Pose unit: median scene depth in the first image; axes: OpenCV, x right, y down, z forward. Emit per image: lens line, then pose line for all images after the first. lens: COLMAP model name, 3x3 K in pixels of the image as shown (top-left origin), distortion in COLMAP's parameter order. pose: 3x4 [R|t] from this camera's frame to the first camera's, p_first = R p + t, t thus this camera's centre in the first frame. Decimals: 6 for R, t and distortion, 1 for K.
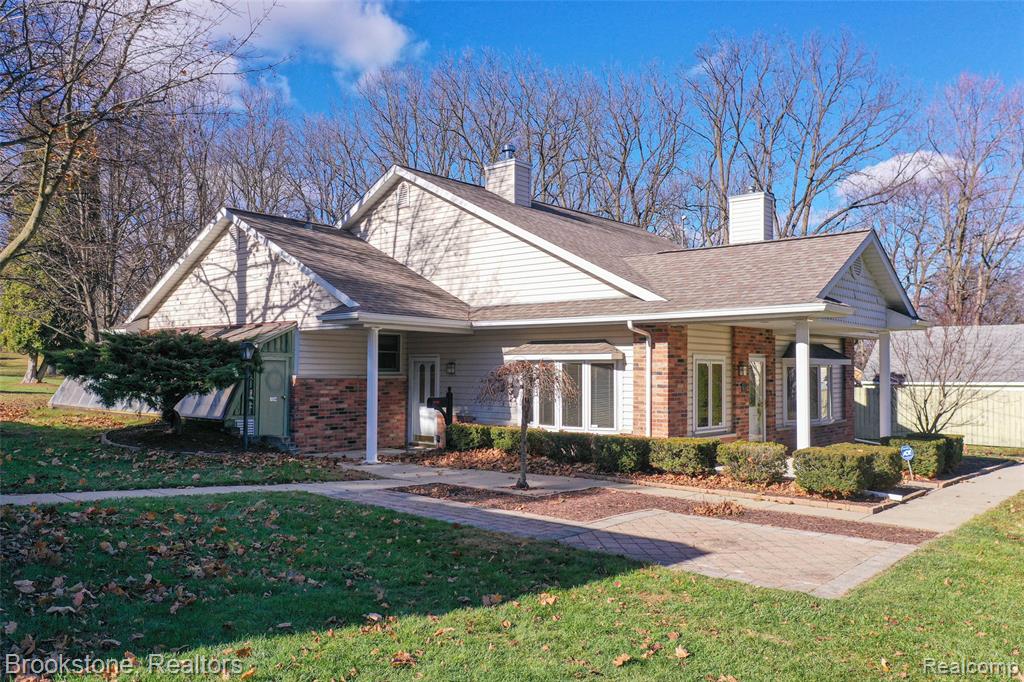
lens RADIAL K [[823.1, 0, 509.7], [0, 823.1, 335.4], [0, 0, 1]] dist [0.006711, 0.001423]
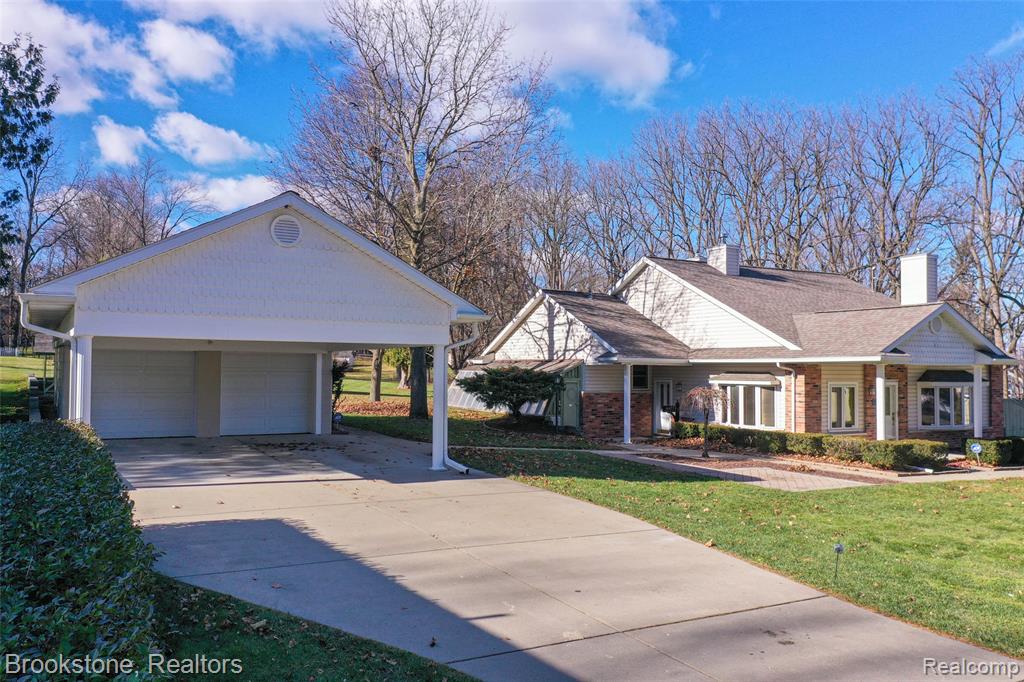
lens RADIAL K [[823.1, 0, 509.7], [0, 823.1, 335.4], [0, 0, 1]] dist [0.006711, 0.001423]
pose [[0.941546, -0.011927, -0.336672, 0.161592], [0.011550, 0.999928, -0.003122, -0.060030], [0.336685, -0.000949, 0.941617, -0.616034]]
